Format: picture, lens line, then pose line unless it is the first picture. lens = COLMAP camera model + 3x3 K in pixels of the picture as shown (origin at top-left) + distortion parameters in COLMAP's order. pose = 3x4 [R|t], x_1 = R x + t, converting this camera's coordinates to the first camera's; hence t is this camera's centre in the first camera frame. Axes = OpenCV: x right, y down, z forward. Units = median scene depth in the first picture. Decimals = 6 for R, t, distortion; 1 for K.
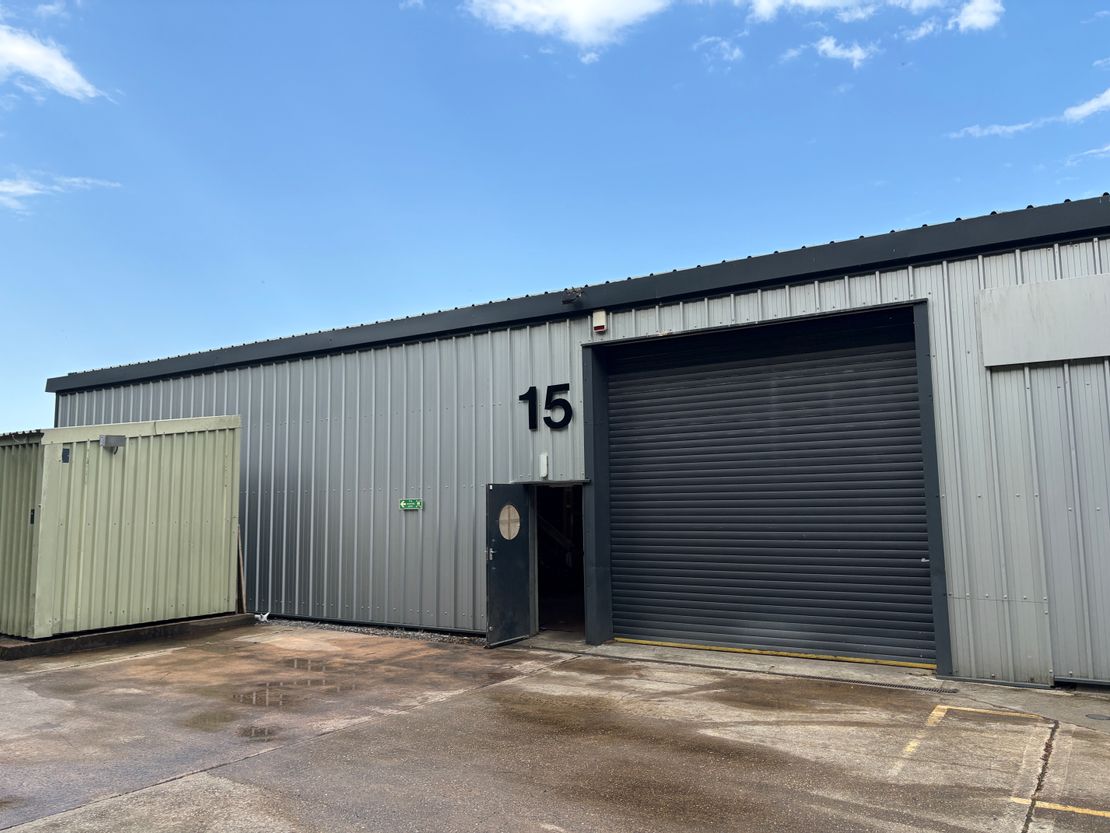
lens RADIAL K [[843.7, 0, 552.6], [0, 843.7, 411.8], [0, 0, 1]] dist [0.047717, -0.017493]
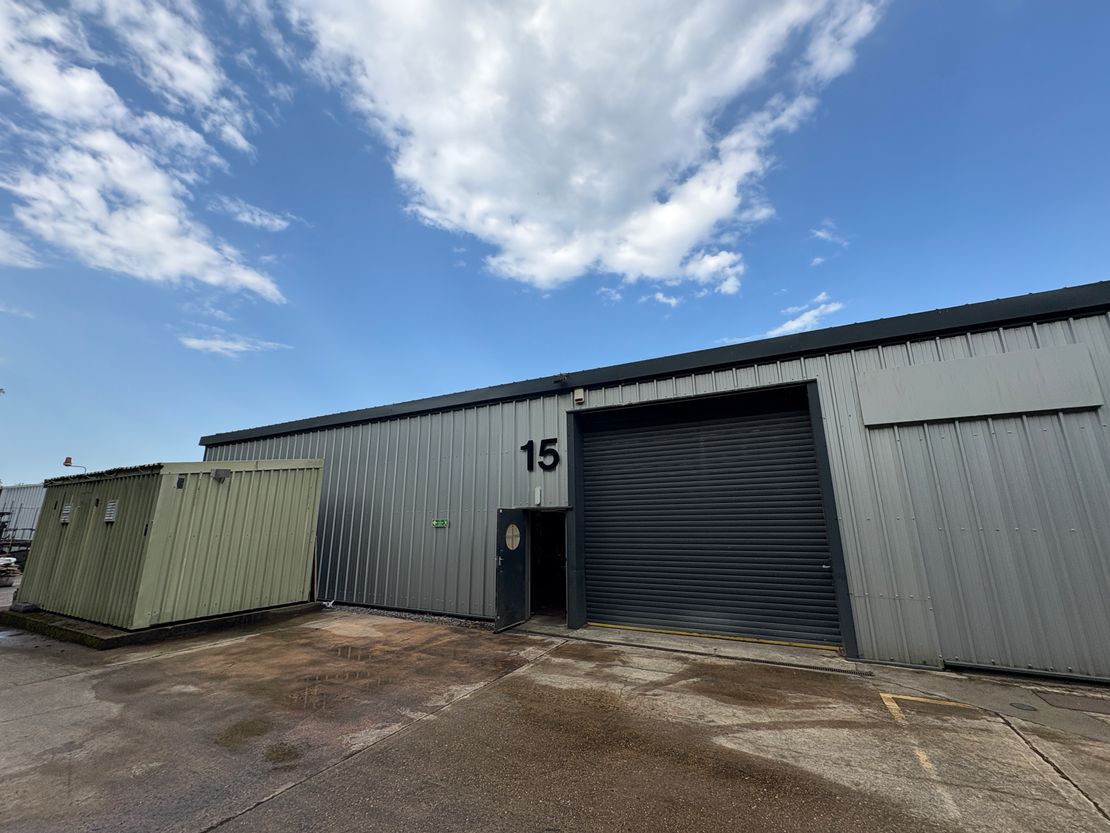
lens RADIAL K [[443.9, 0, 554.5], [0, 443.9, 422.0], [0, 0, 1]] dist [0.002982, 0.001124]
pose [[0.995789, 0.026502, 0.087759, -0.056781], [-0.016273, 0.993199, -0.115287, 0.029030], [-0.090218, 0.113374, 0.989448, 0.271370]]
